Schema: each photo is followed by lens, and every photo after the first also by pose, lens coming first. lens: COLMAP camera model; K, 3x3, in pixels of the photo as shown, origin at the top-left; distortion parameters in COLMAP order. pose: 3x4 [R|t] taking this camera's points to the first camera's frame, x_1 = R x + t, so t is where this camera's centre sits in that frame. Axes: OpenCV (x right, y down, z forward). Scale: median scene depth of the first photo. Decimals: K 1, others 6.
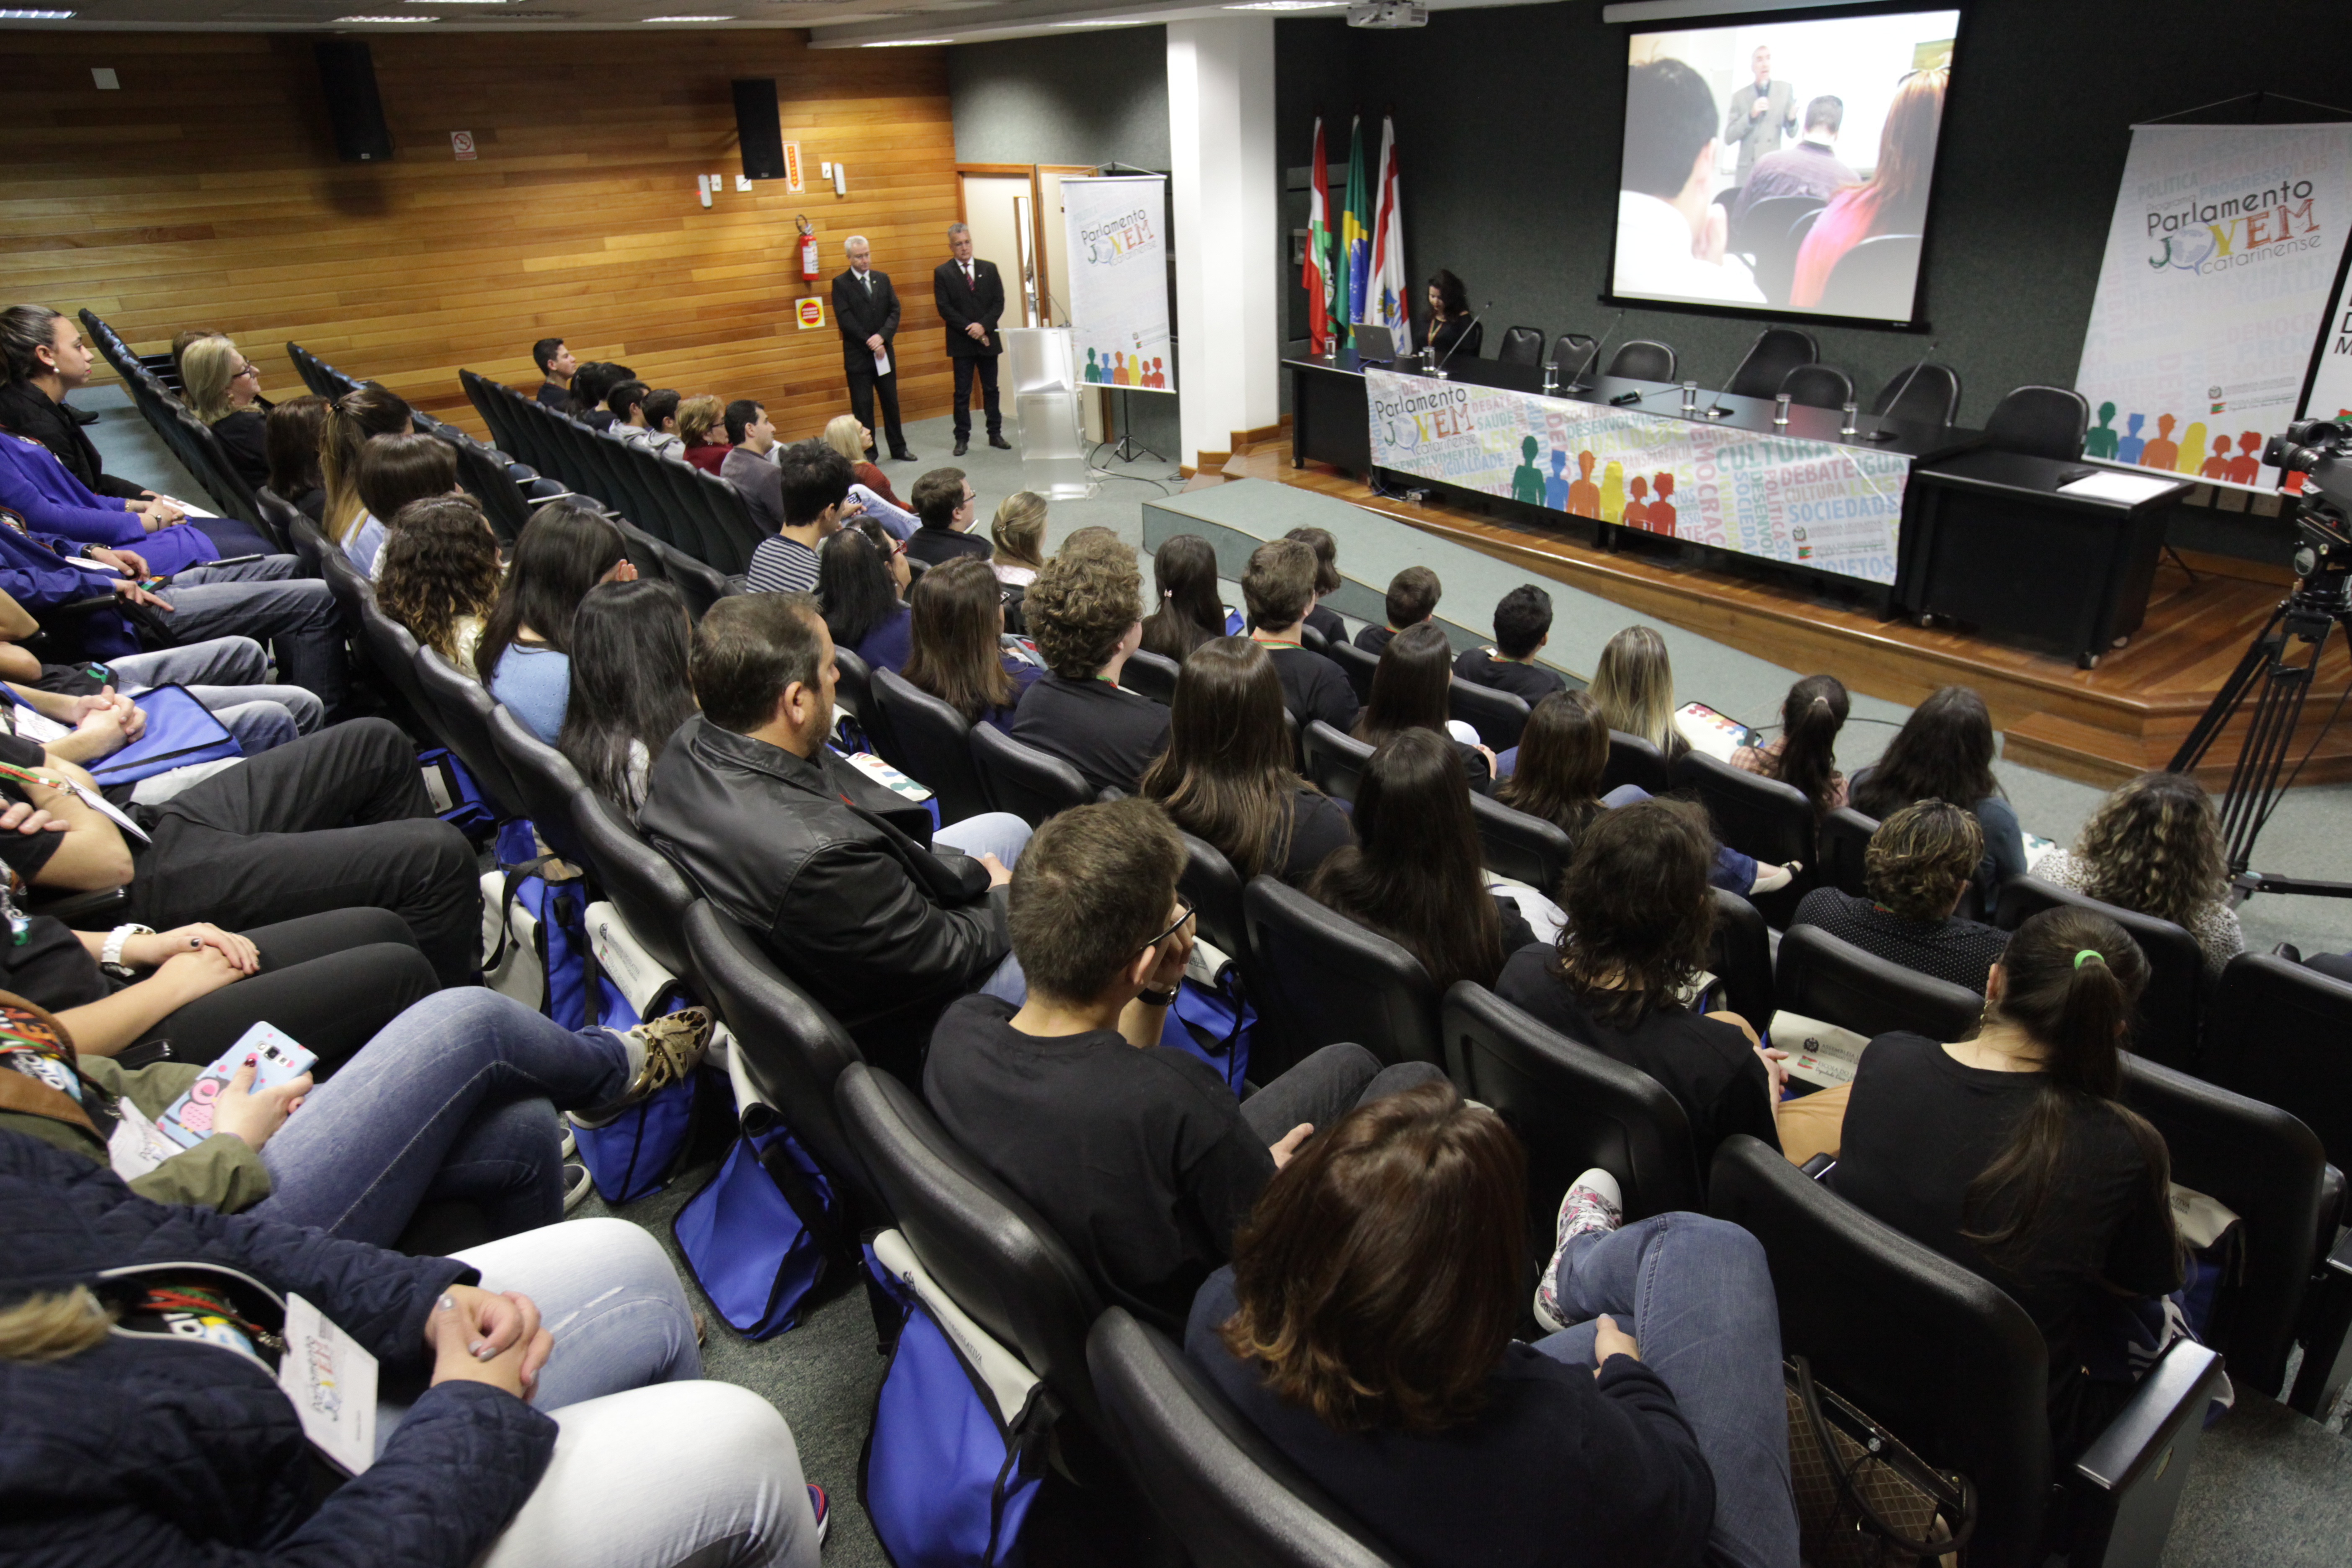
lens RADIAL K [[1529.0, 0, 1176.0], [0, 1529.0, 784.0], [0, 0, 1]] dist [-0.050297, 0.062958]
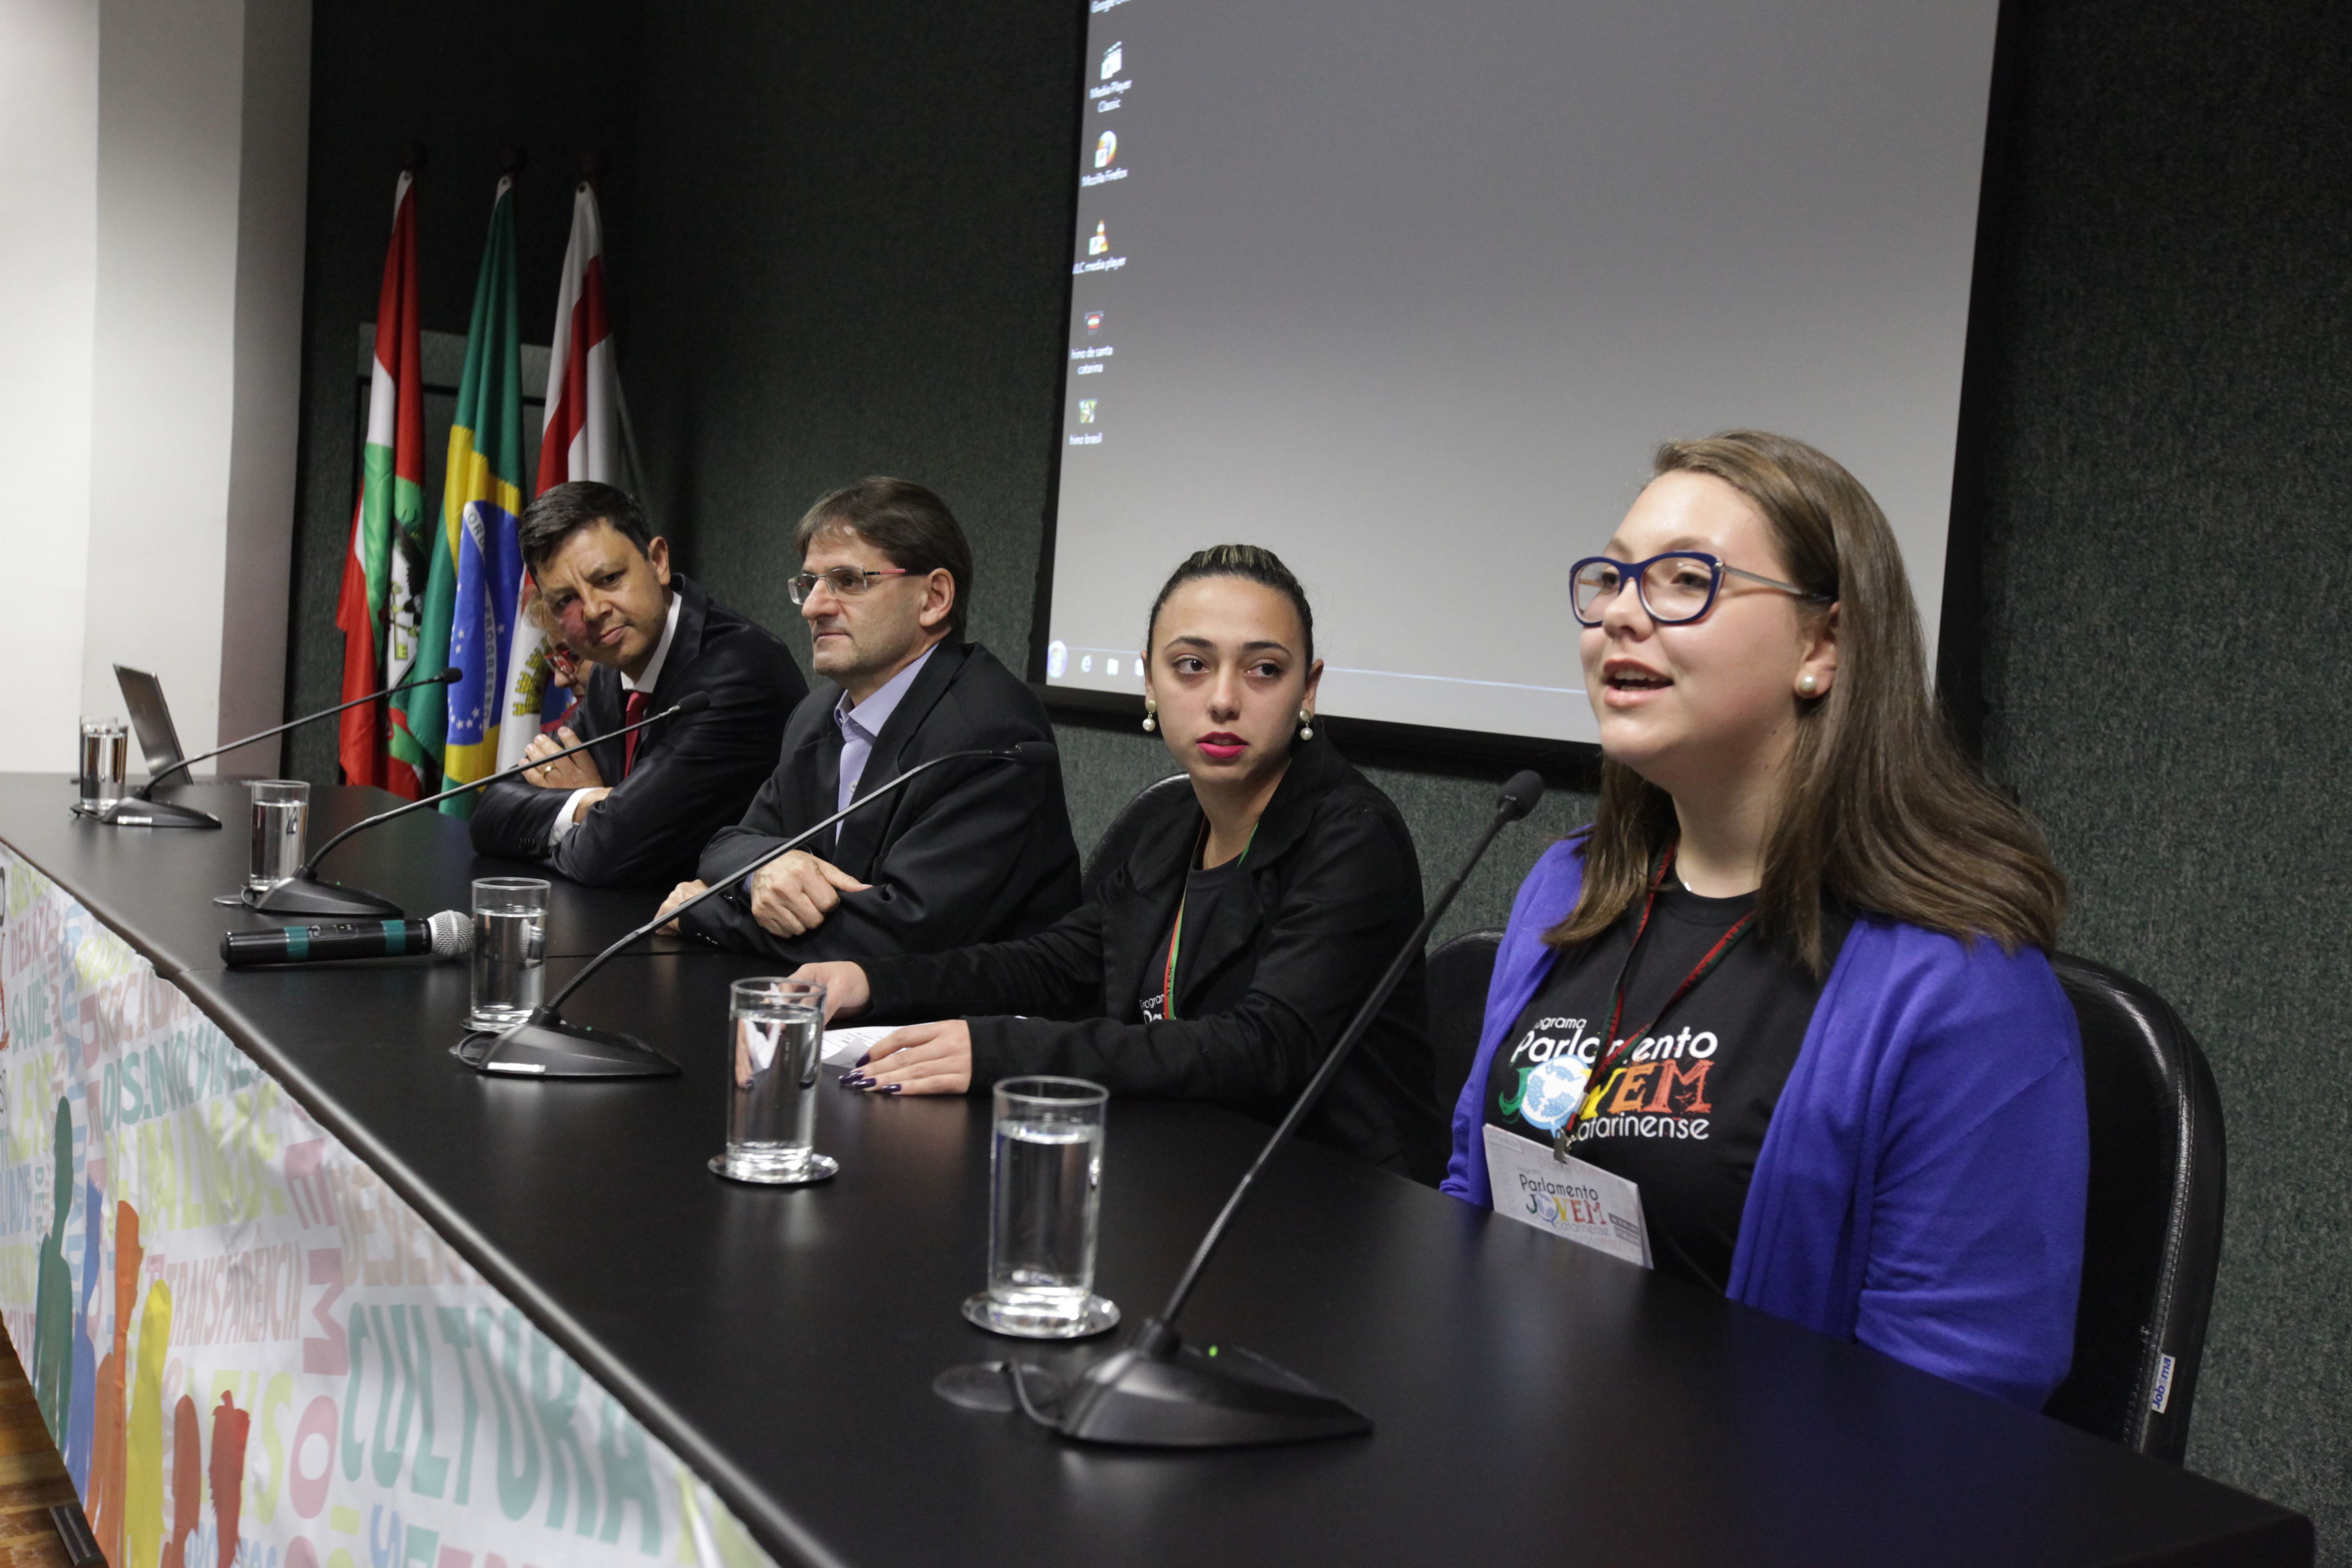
lens RADIAL K [[2220.1, 0, 1176.0], [0, 2220.1, 784.0], [0, 0, 1]] dist [-0.008525, 0.146046]
pose [[0.992537, 0.115407, -0.039396, 0.410372], [-0.121881, 0.928271, -0.351365, -0.189921], [-0.003980, 0.353545, 0.935409, 0.738940]]
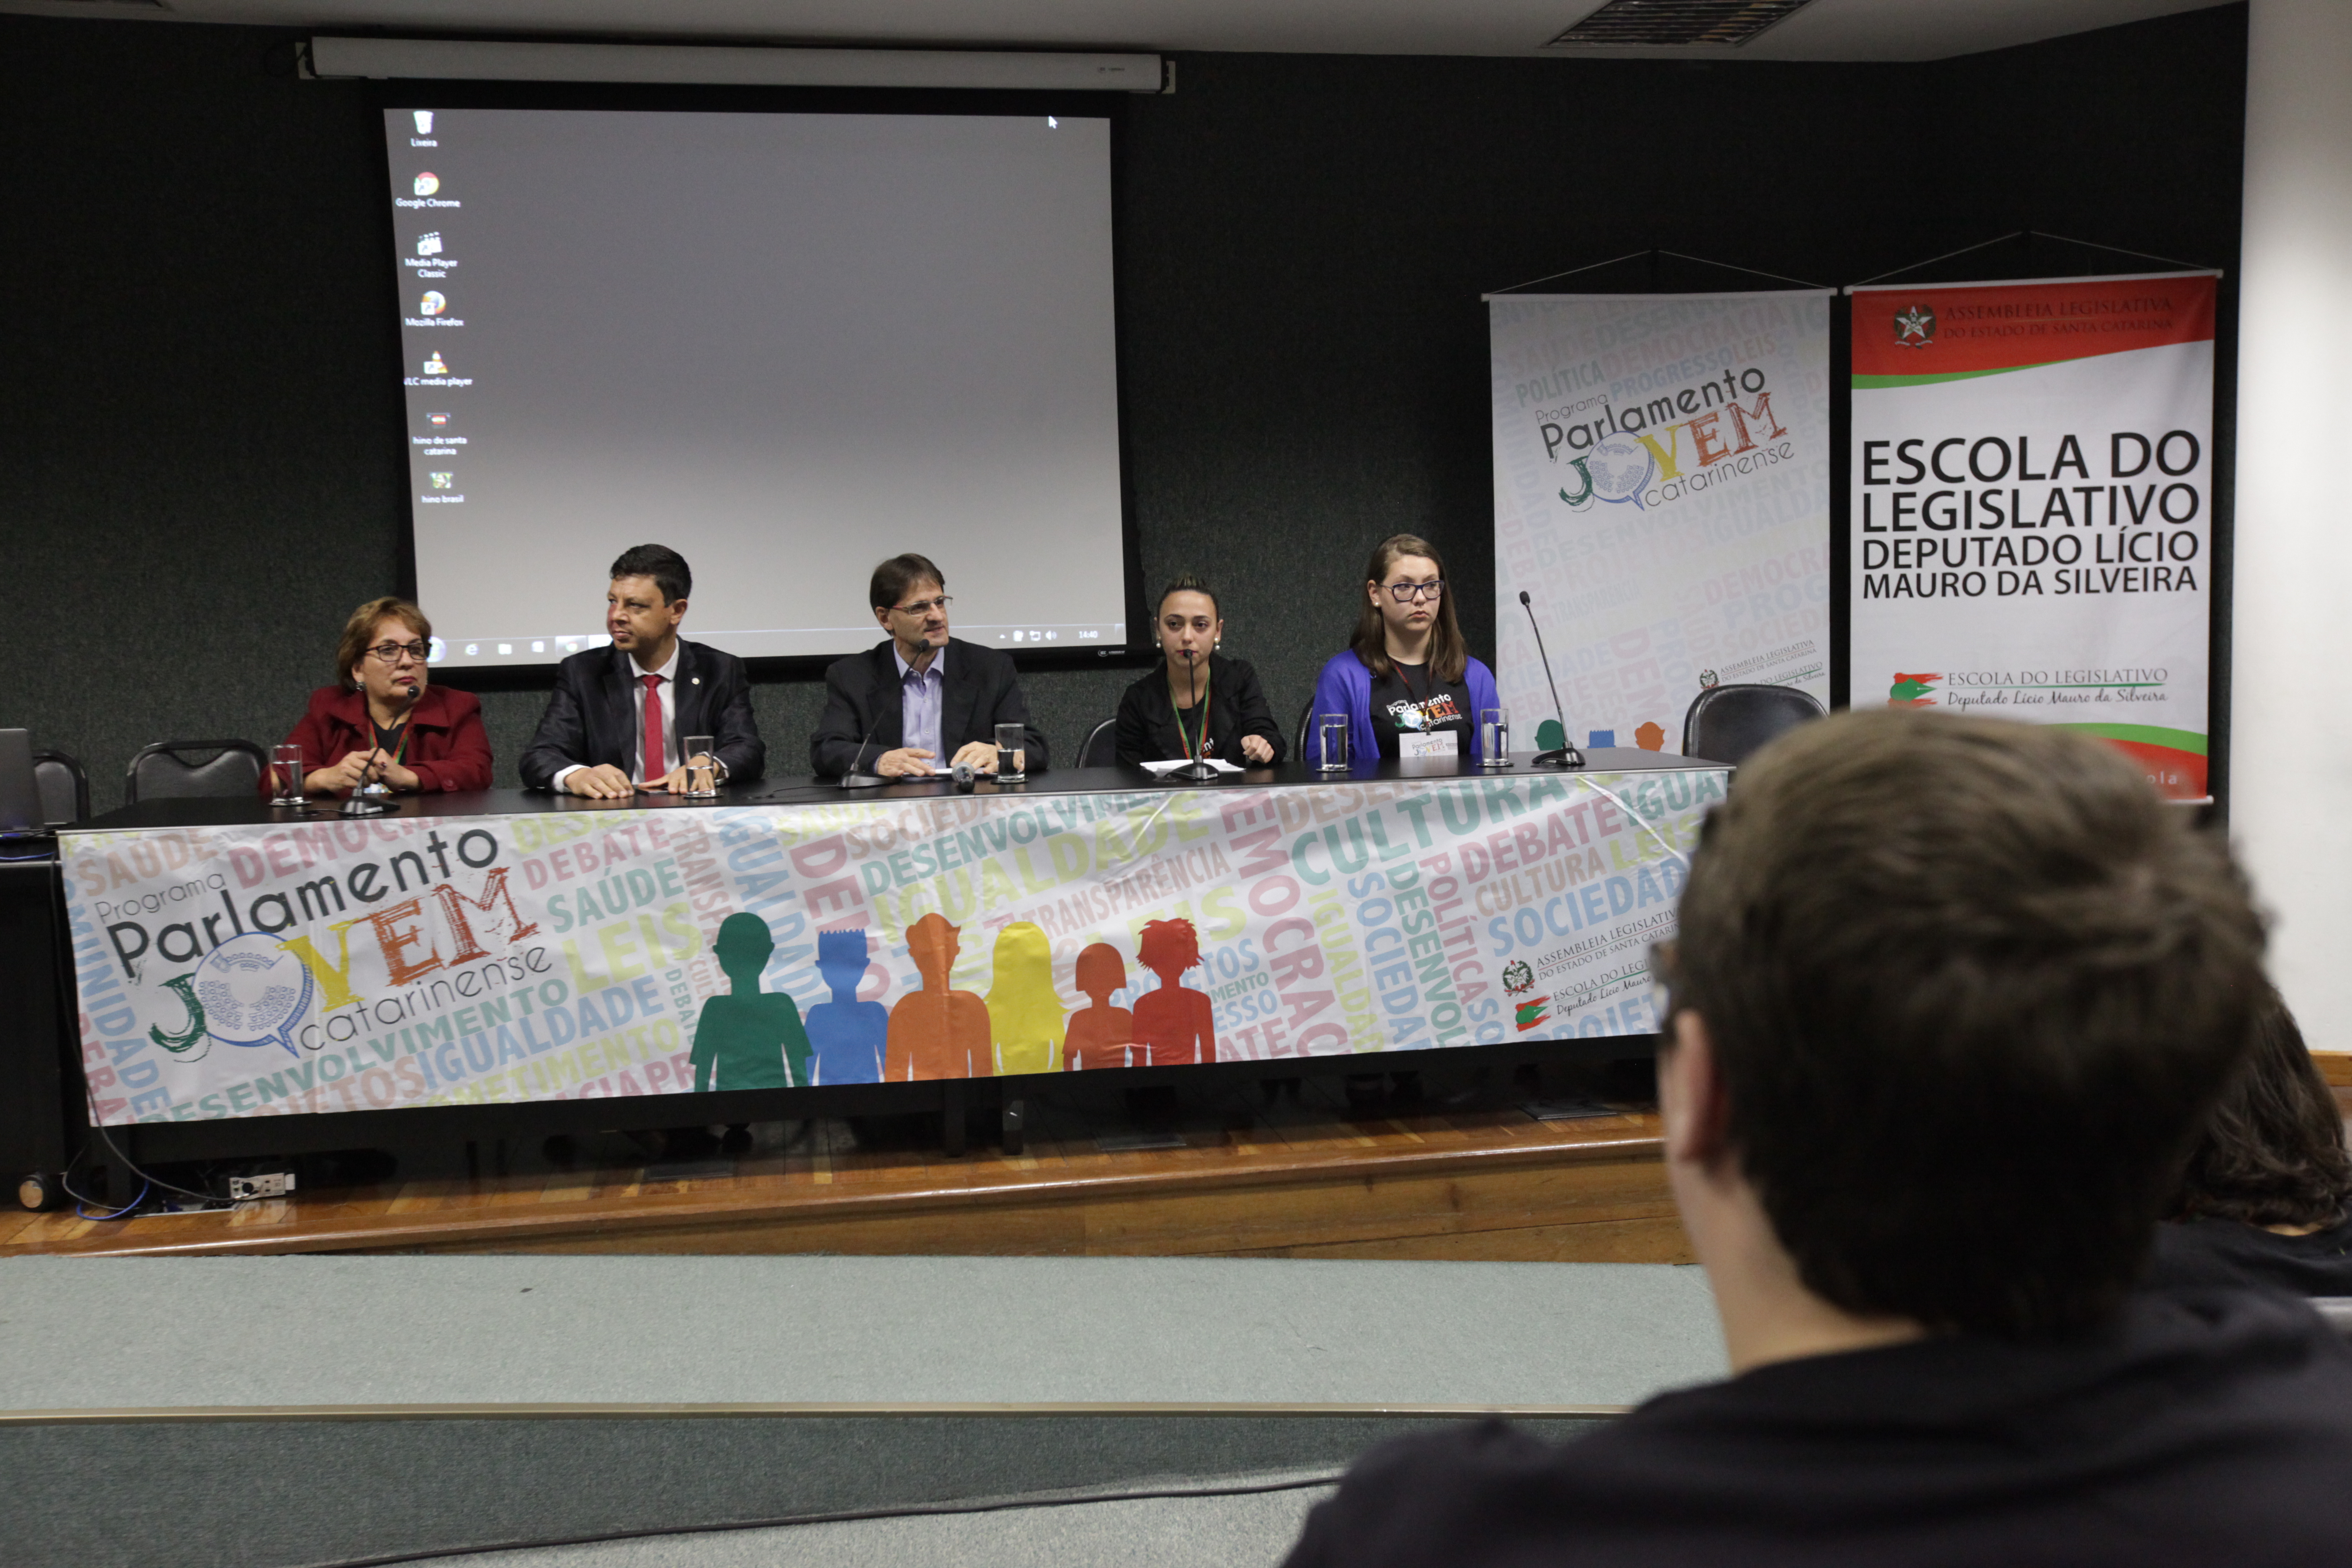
lens RADIAL K [[2220.1, 0, 1176.0], [0, 2220.1, 784.0], [0, 0, 1]] dist [-0.008525, 0.146046]
pose [[0.457201, -0.039618, 0.888480, -0.218201], [0.376777, 0.913556, -0.153149, -0.140117], [-0.805609, 0.404779, 0.432606, 0.697598]]
